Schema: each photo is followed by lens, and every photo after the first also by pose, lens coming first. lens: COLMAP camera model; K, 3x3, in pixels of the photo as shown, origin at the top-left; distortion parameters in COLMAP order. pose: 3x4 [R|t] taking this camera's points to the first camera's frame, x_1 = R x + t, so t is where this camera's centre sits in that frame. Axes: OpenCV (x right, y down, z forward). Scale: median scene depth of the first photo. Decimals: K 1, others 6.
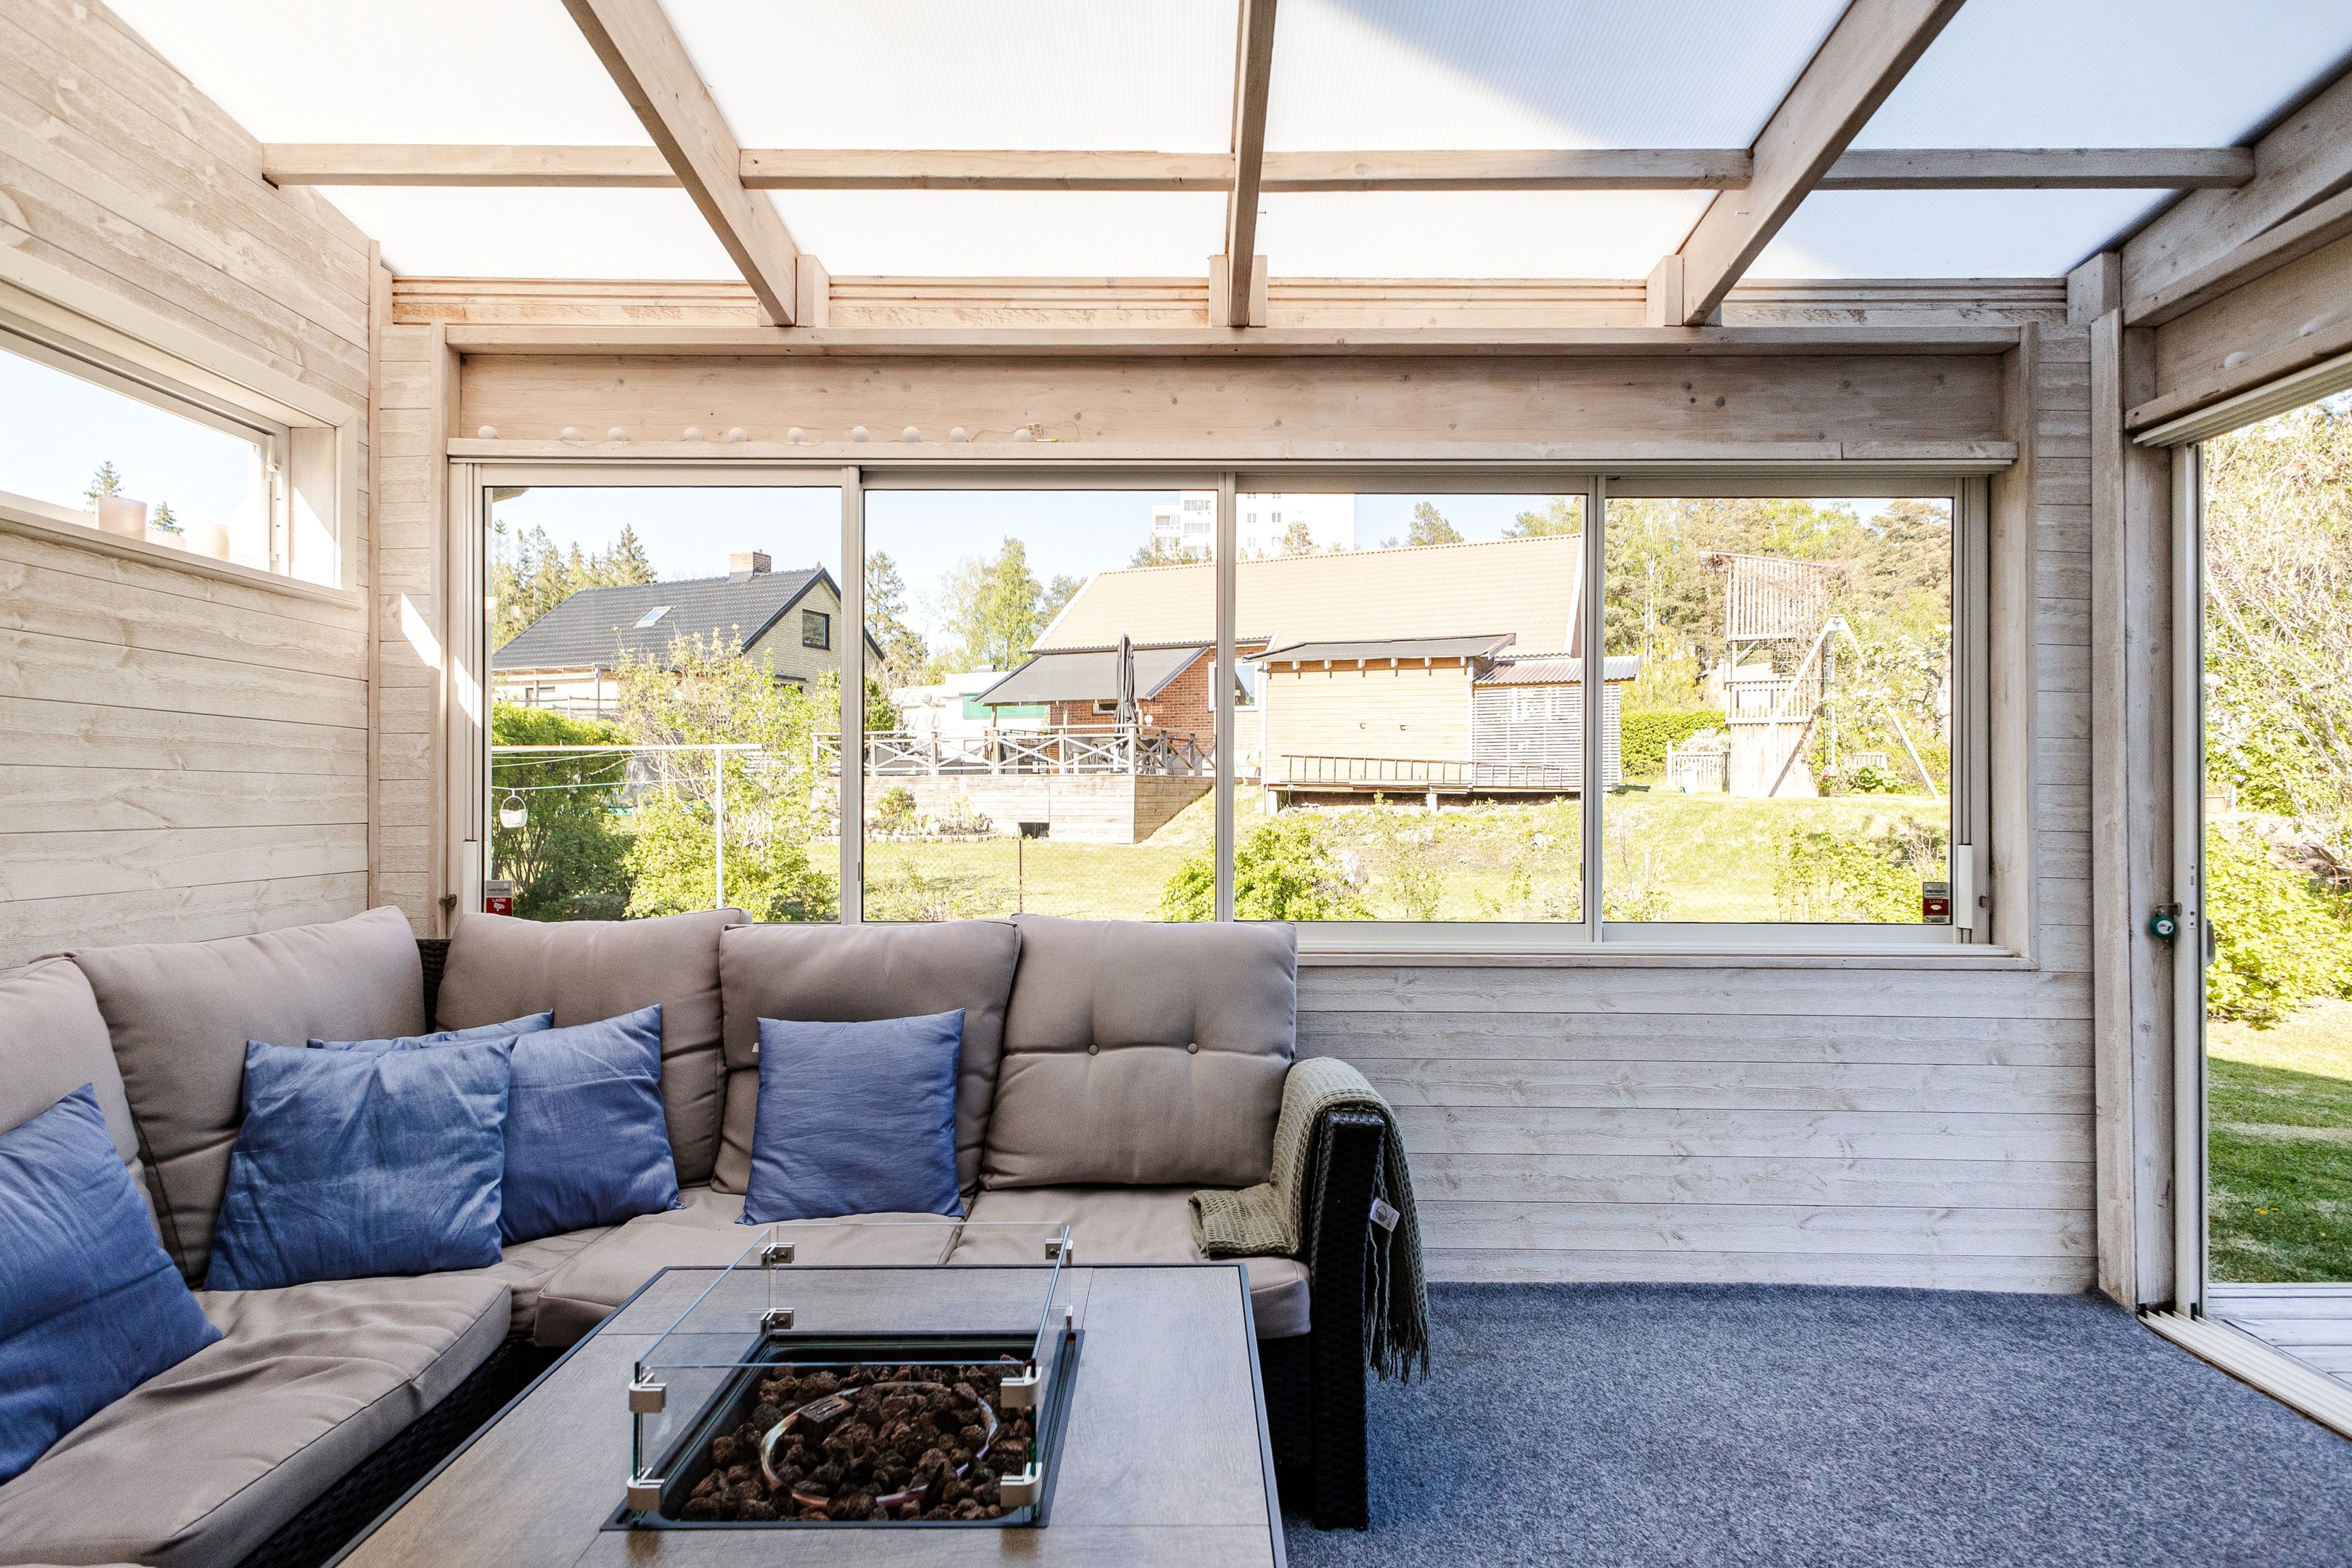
lens RADIAL K [[1162.4, 0, 1182.9], [0, 1162.4, 789.4], [0, 0, 1]] dist [0.000727, 0.000044]
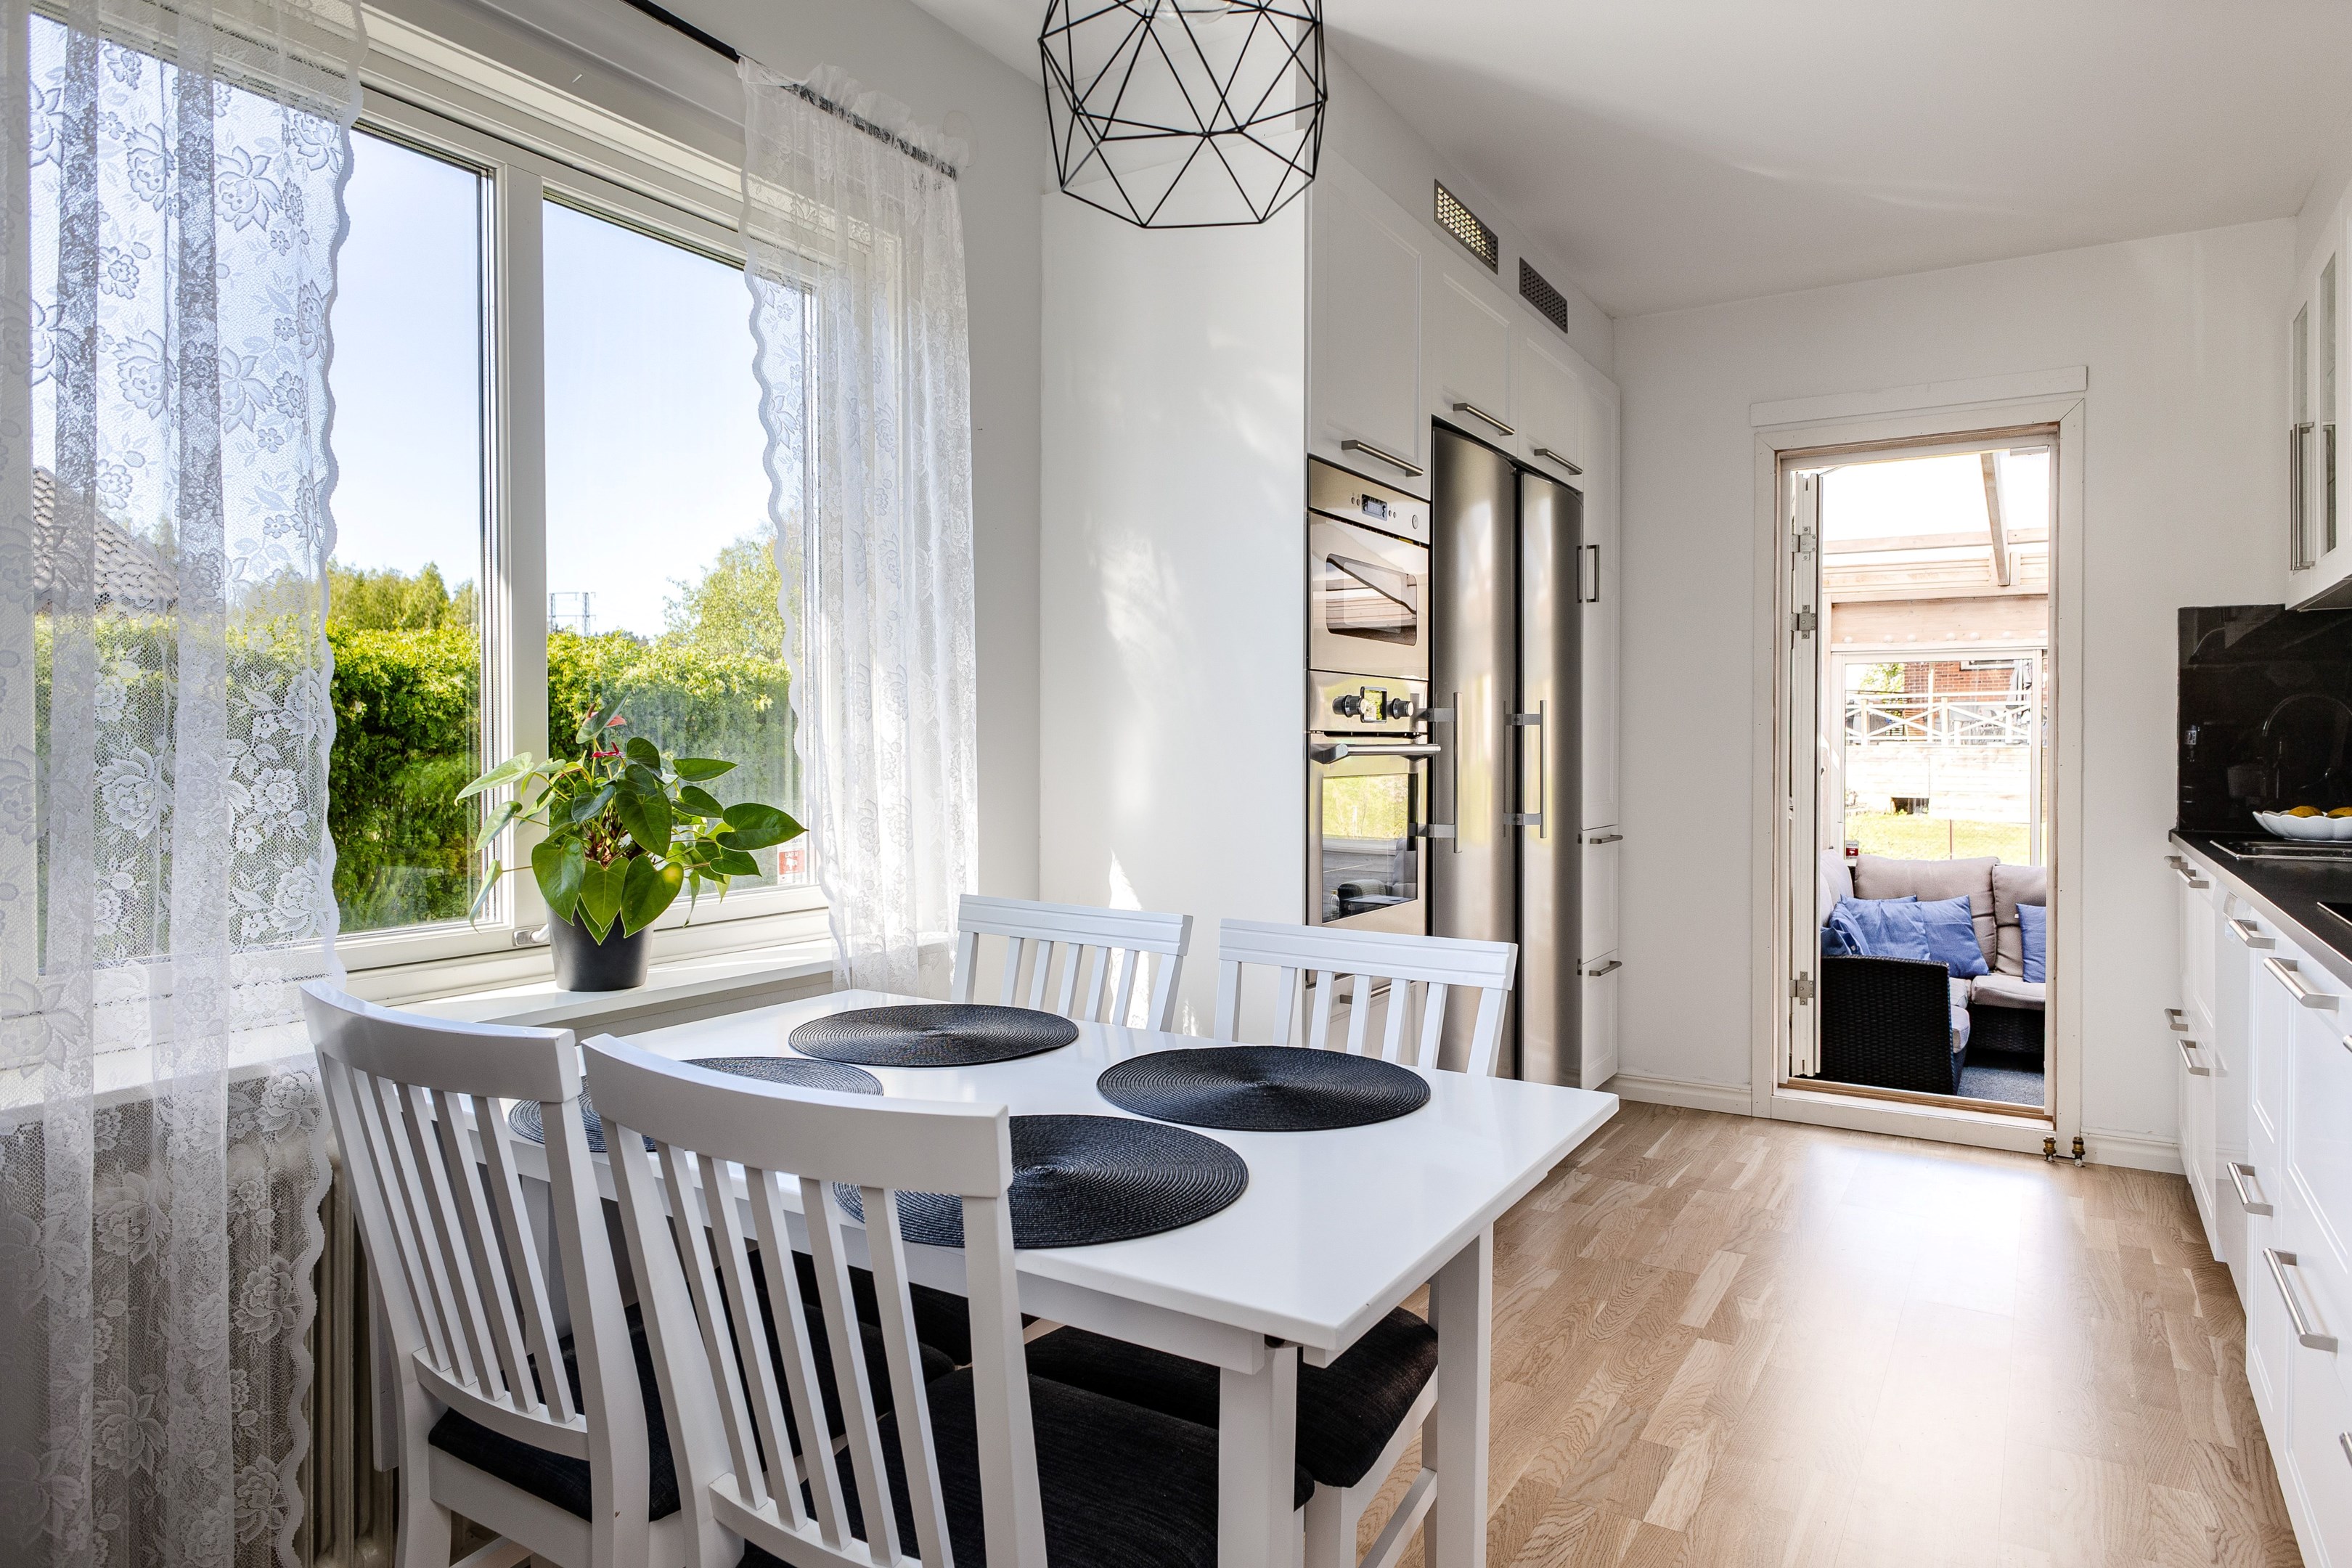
lens RADIAL K [[1405.3, 0, 1176.3], [0, 1405.3, 765.6], [0, 0, 1]] dist [-0.001130, -0.000075]
pose [[0.854392, 0.010063, -0.519532, -0.290364], [-0.001013, 0.999843, 0.017700, -0.110358], [0.519628, -0.014596, 0.854268, -1.942015]]
